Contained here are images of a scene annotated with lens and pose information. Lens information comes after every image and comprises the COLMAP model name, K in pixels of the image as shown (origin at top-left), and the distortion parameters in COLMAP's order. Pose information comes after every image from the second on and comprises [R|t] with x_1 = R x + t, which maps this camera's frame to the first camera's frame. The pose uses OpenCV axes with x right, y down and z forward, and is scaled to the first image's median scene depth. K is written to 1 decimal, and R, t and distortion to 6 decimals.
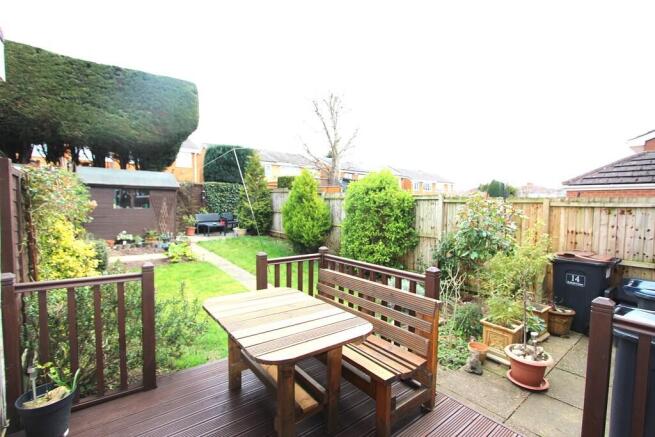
lens RADIAL K [[301.7, 0, 321.4], [0, 301.7, 220.7], [0, 0, 1]] dist [-0.016516, 0.001273]
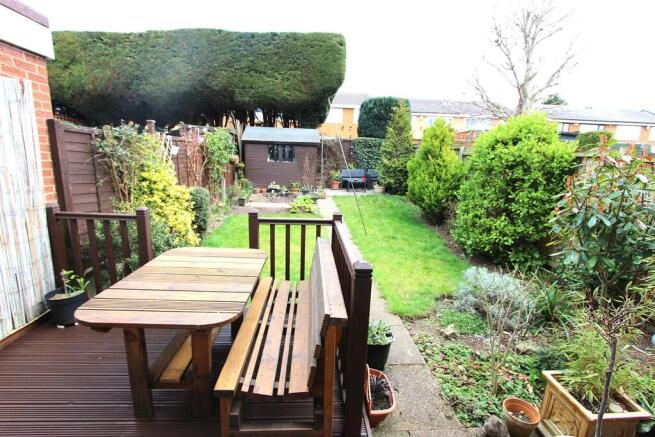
lens RADIAL K [[301.7, 0, 325.8], [0, 301.7, 220.8], [0, 0, 1]] dist [-0.016516, 0.001273]
pose [[0.821726, 0.128560, -0.555192, 0.187835], [-0.050297, 0.986781, 0.154055, -0.006017], [0.567658, -0.098666, 0.817330, 0.132573]]
